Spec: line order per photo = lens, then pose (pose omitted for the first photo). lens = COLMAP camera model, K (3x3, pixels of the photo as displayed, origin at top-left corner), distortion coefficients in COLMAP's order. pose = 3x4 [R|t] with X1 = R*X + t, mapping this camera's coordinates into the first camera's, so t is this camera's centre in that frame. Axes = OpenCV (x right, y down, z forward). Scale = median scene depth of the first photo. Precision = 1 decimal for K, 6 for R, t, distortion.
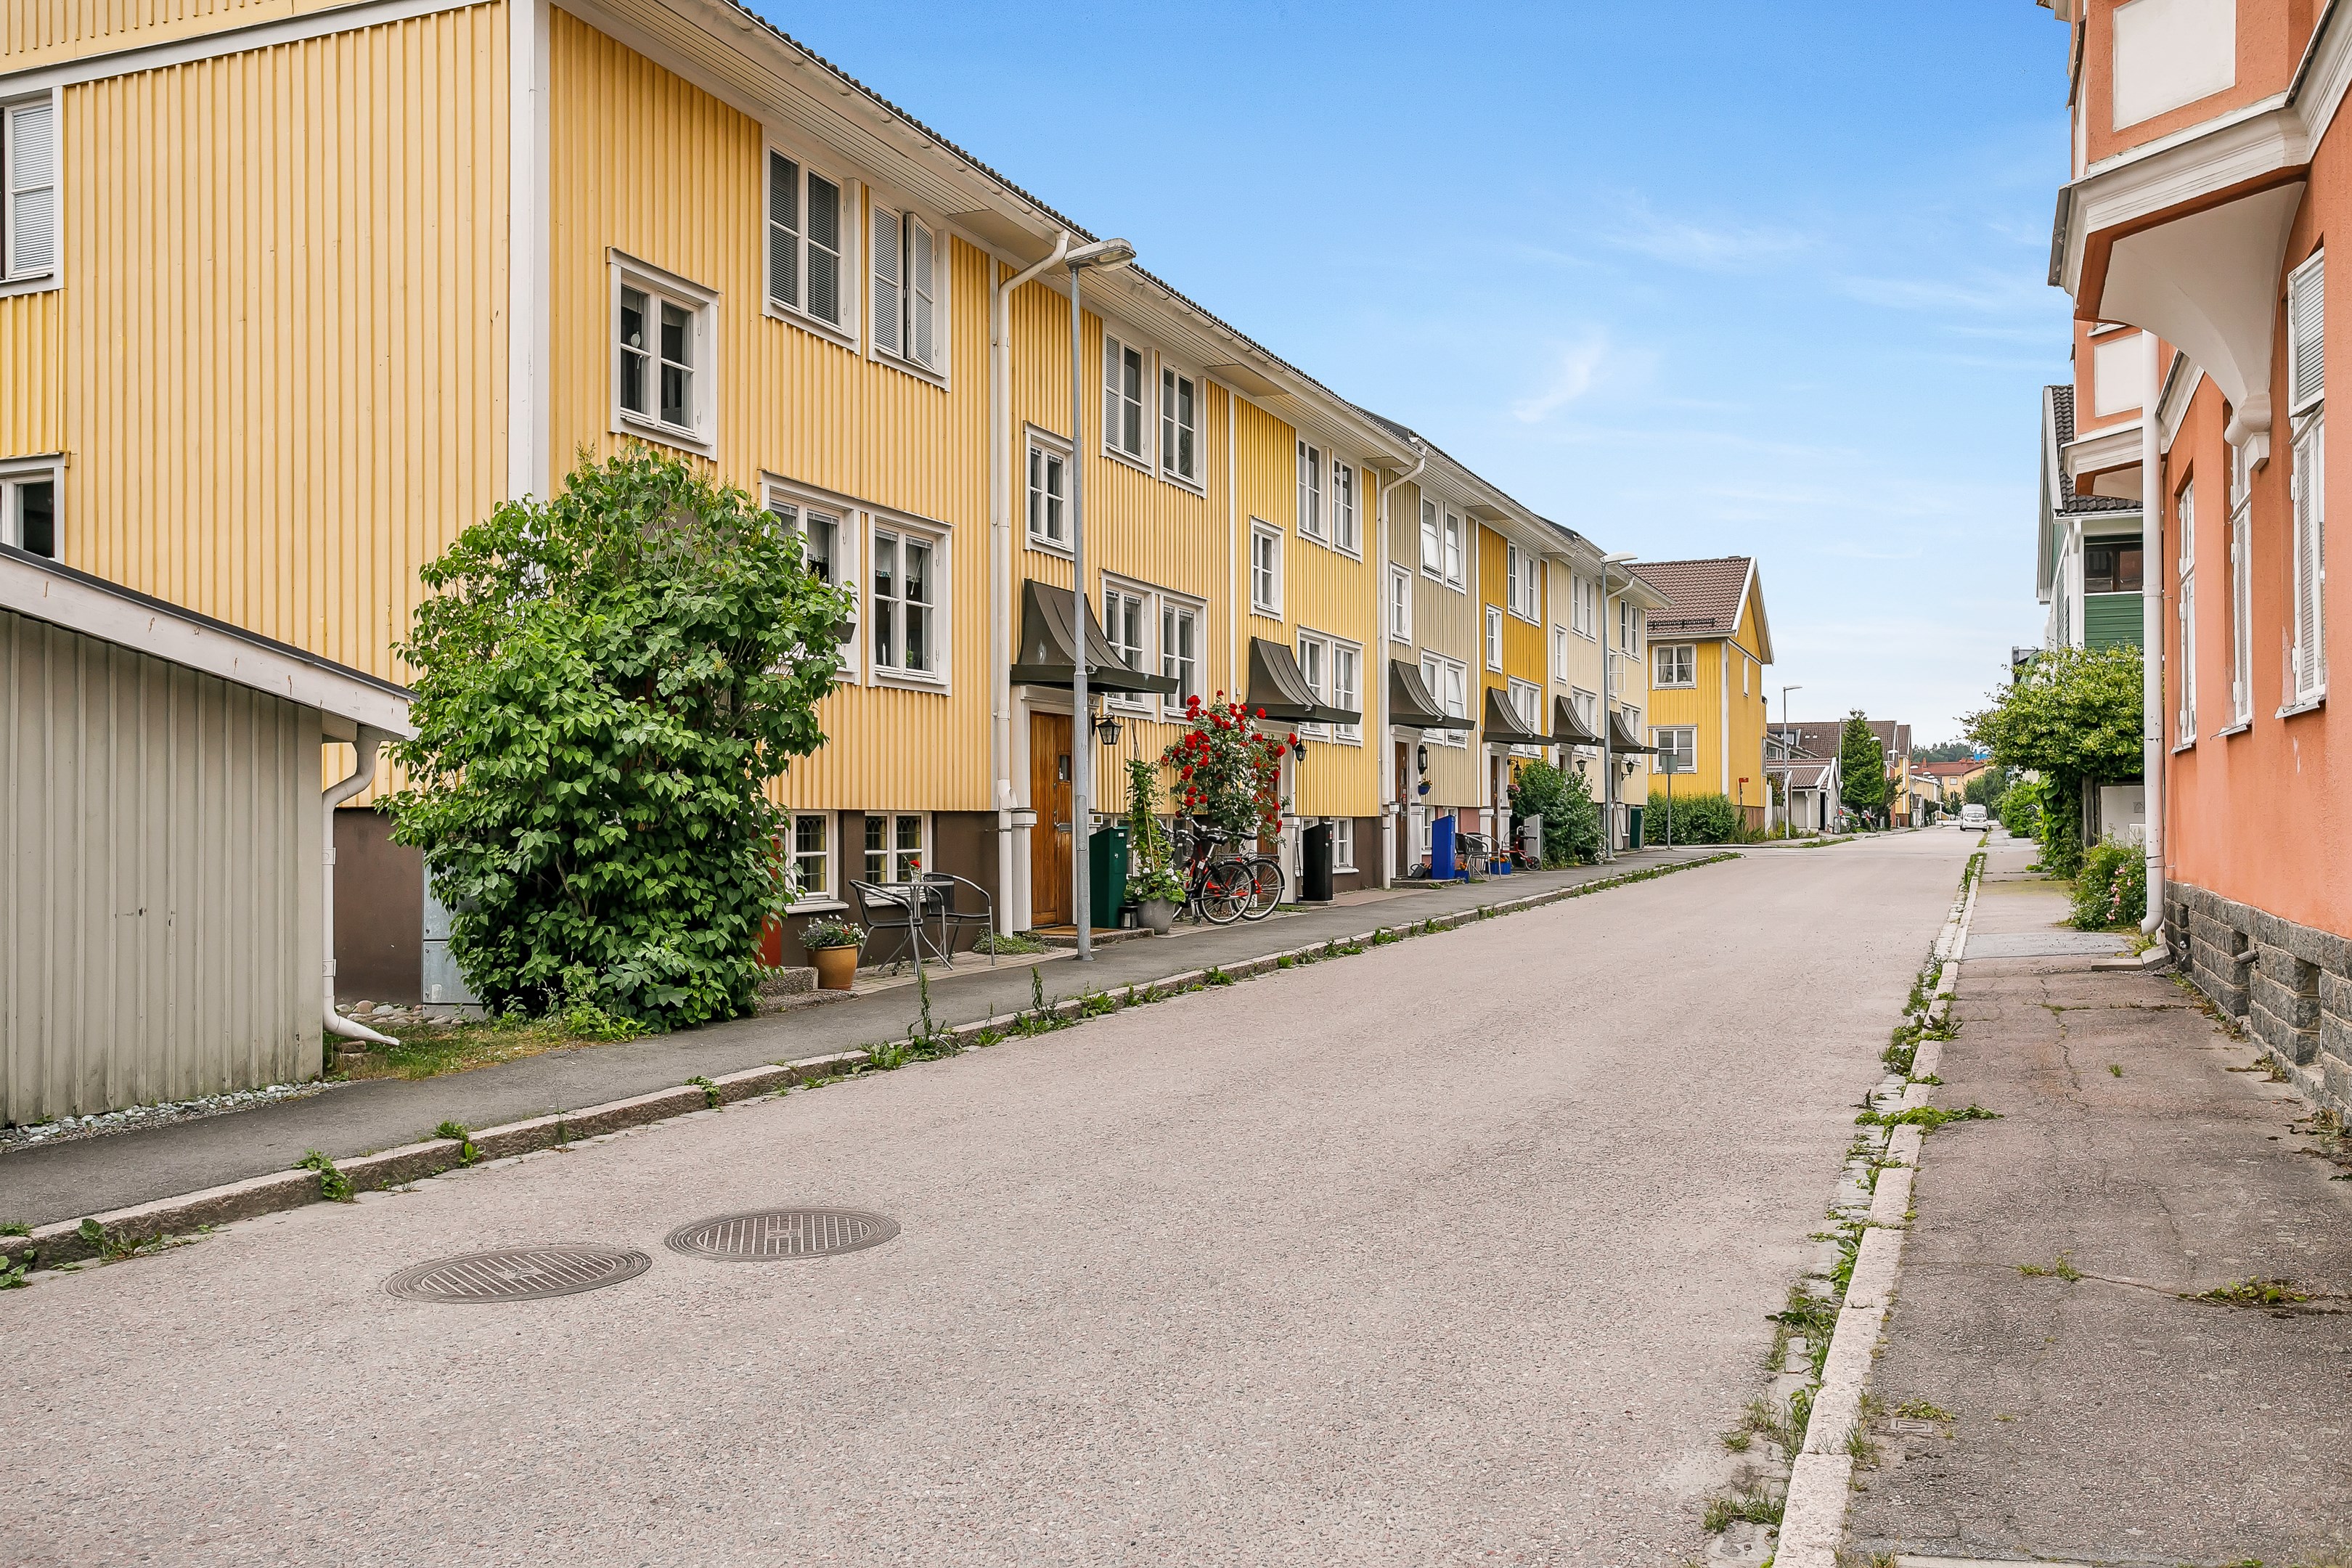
lens RADIAL K [[1959.9, 0, 1176.0], [0, 1959.9, 784.0], [0, 0, 1]] dist [-0.002205, 0.002318]
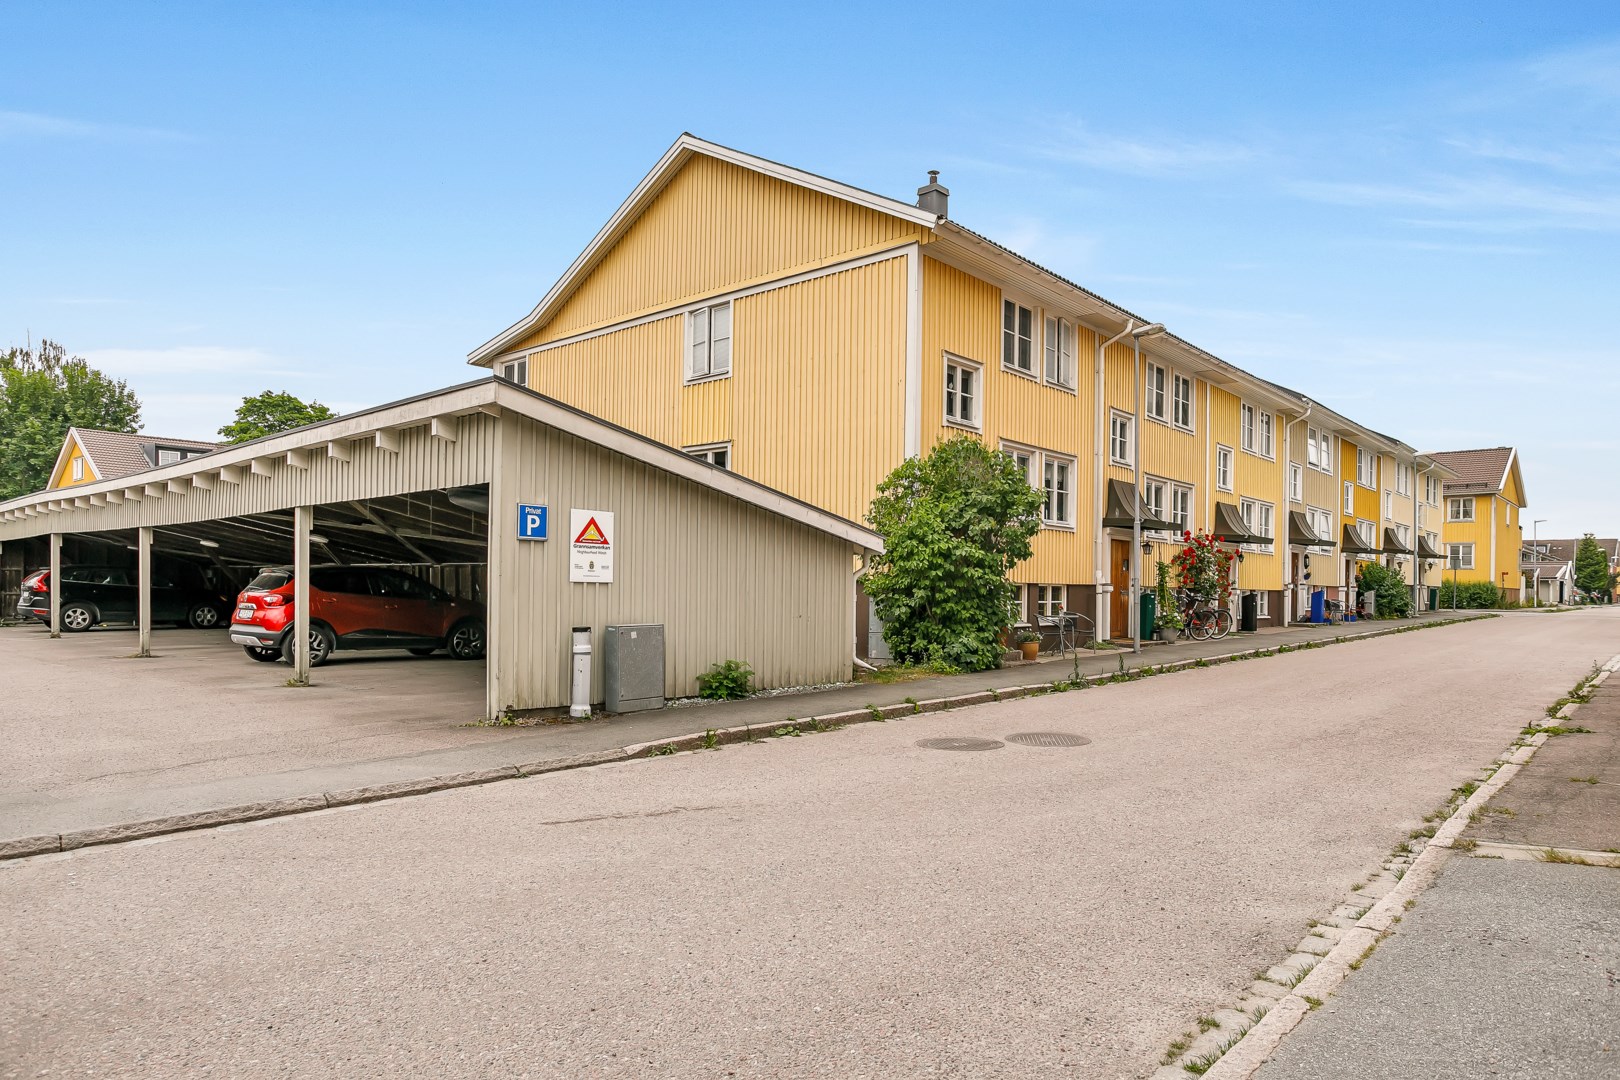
lens RADIAL K [[995.4, 0, 816.7], [0, 995.4, 582.1], [0, 0, 1]] dist [-0.055275, 0.055349]
pose [[0.944123, 0.016371, -0.329186, -0.021230], [-0.011862, 0.999806, 0.015702, -0.002944], [0.329379, -0.010919, 0.944135, -0.160295]]
